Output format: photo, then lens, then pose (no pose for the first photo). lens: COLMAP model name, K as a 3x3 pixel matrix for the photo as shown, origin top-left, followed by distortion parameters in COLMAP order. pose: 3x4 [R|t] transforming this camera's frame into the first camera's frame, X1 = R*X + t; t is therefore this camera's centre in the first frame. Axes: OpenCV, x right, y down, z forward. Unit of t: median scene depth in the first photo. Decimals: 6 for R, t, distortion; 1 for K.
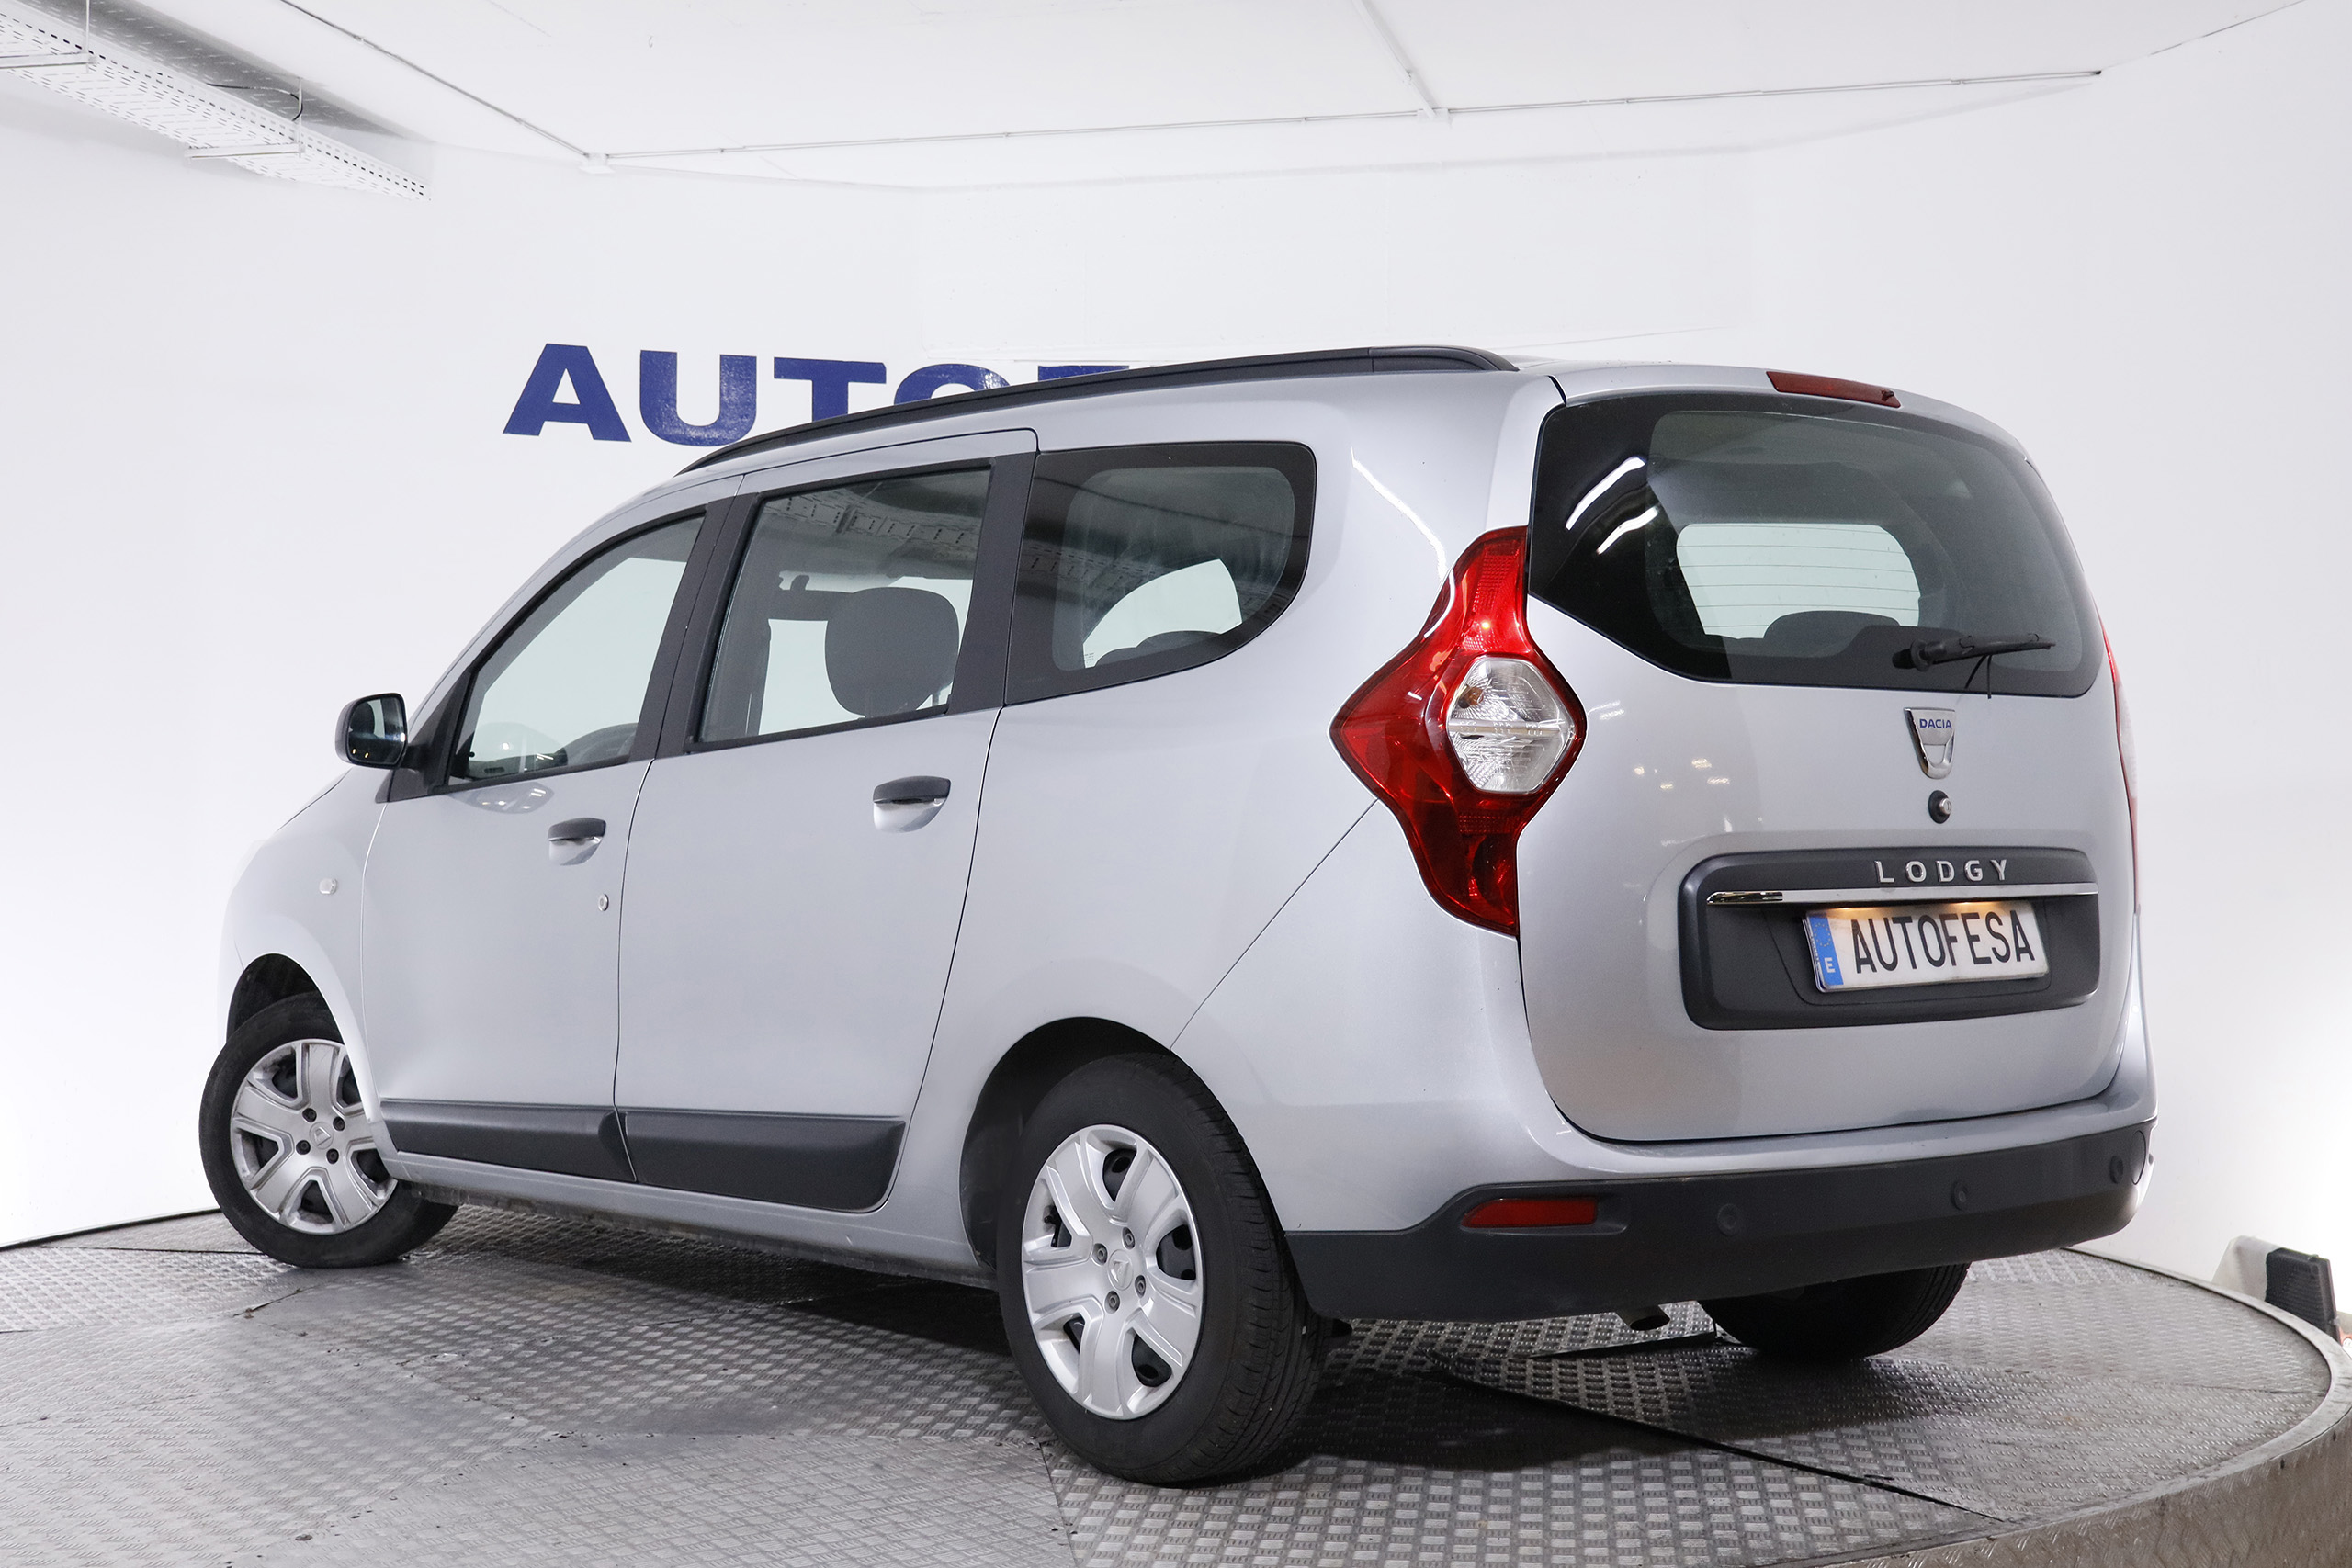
lens RADIAL K [[3173.2, 0, 1182.4], [0, 3173.2, 782.9], [0, 0, 1]] dist [0.026873, 0.000000]
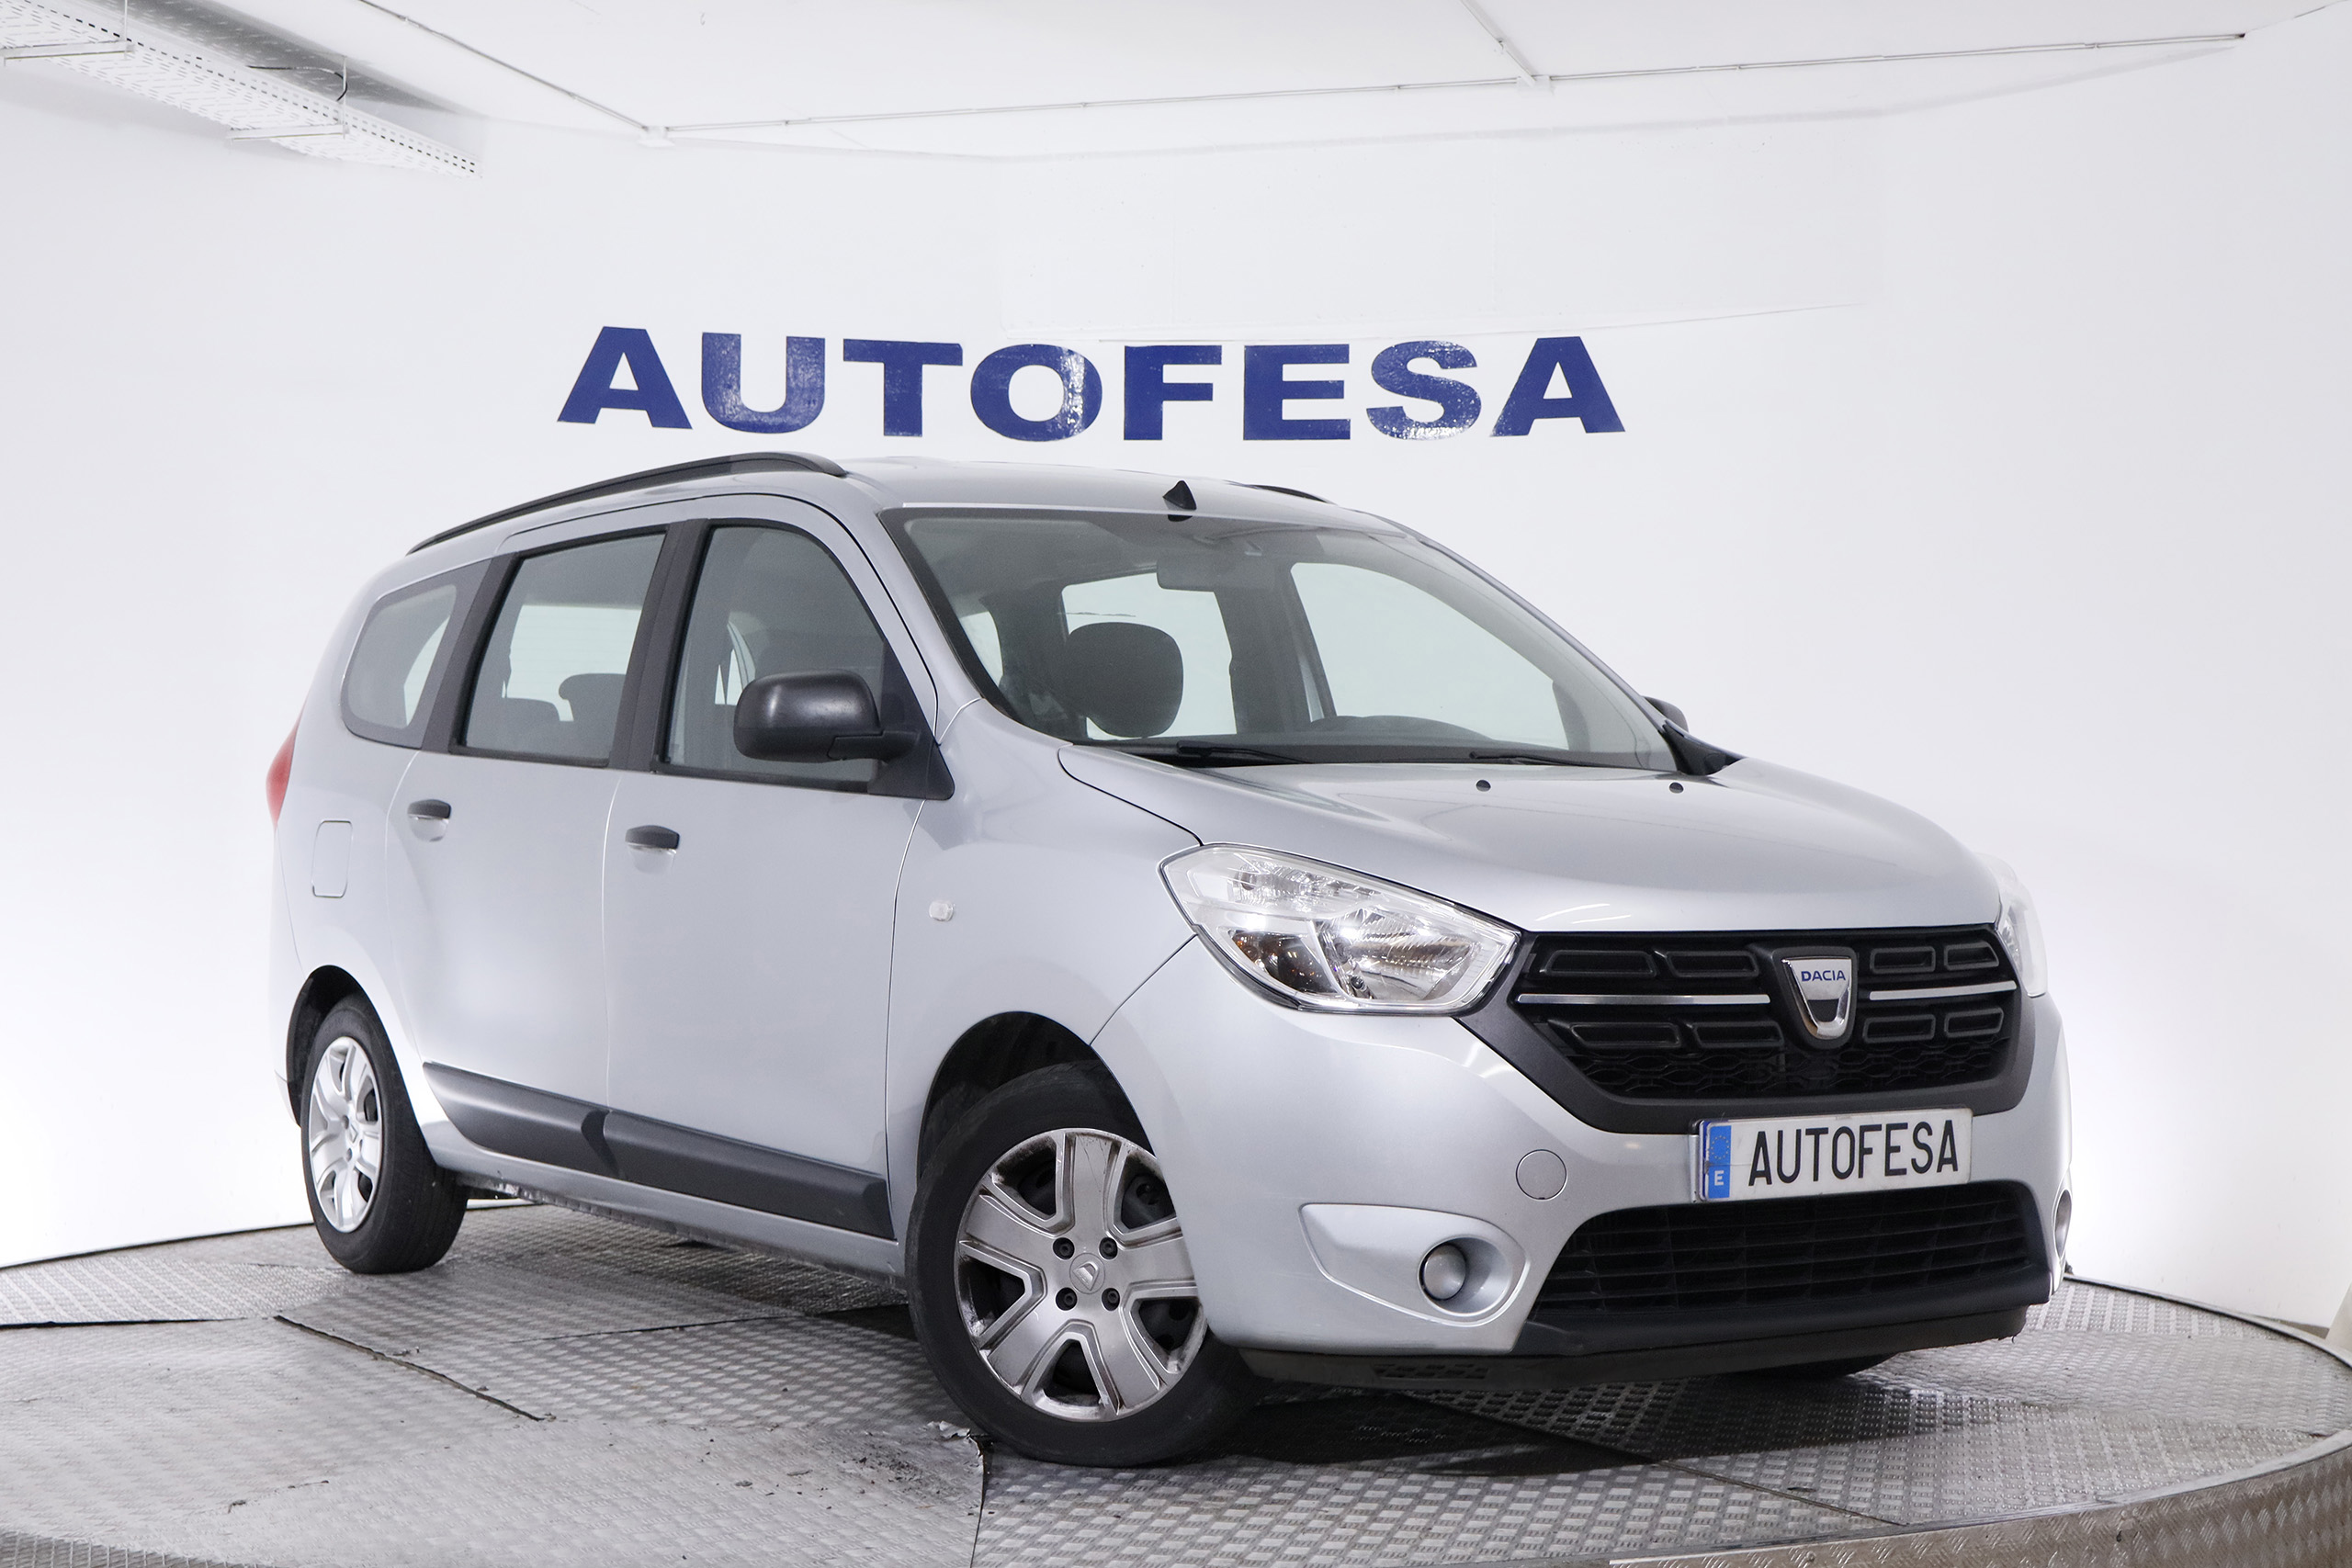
lens RADIAL K [[3709.2, 0, 1198.3], [0, 3709.2, 770.1], [0, 0, 1]] dist [0.025180, 0.000000]
pose [[0.998473, 0.002631, -0.055173, 0.041060], [-0.002856, 0.999988, -0.003989, -0.002222], [0.055162, 0.004140, 0.998469, -0.101160]]
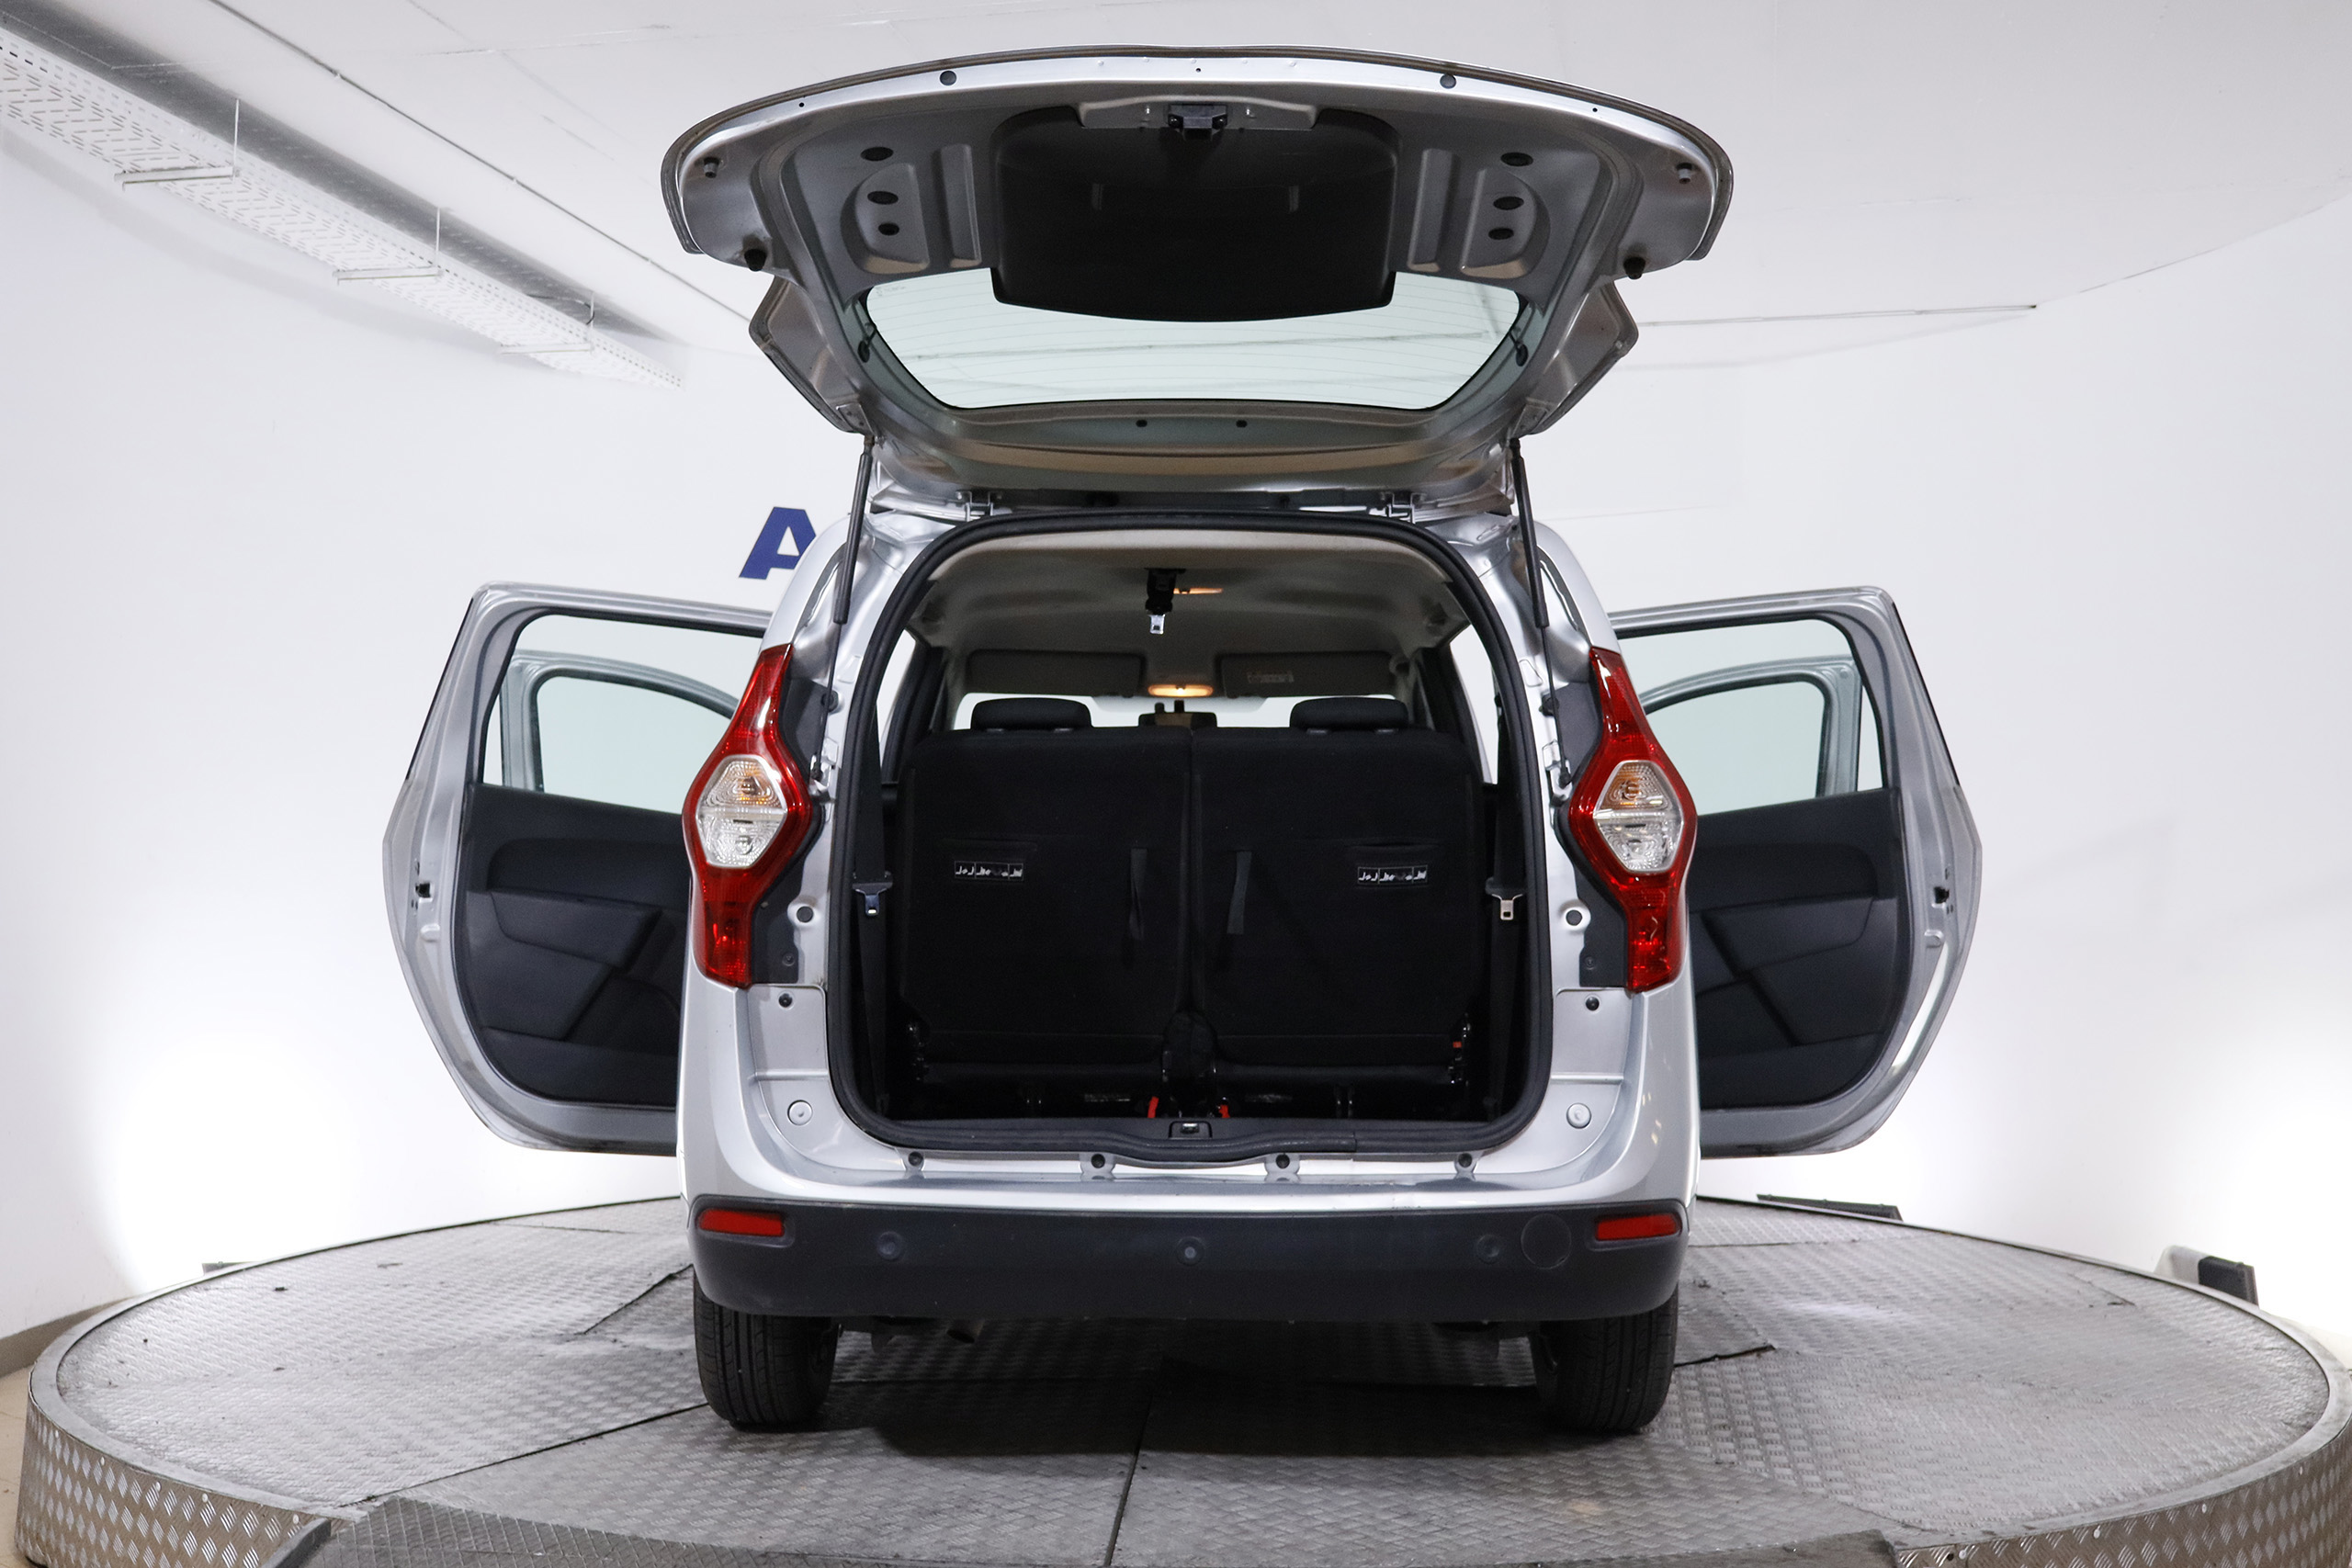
lens RADIAL K [[2507.8, 0, 1168.3], [0, 2507.8, 782.8], [0, 0, 1]] dist [0.036051, 0.000000]
pose [[0.999882, 0.012748, 0.008540, -0.055857], [-0.012461, 0.999385, -0.032790, 0.000439], [-0.008953, 0.032680, 0.999426, 0.019659]]
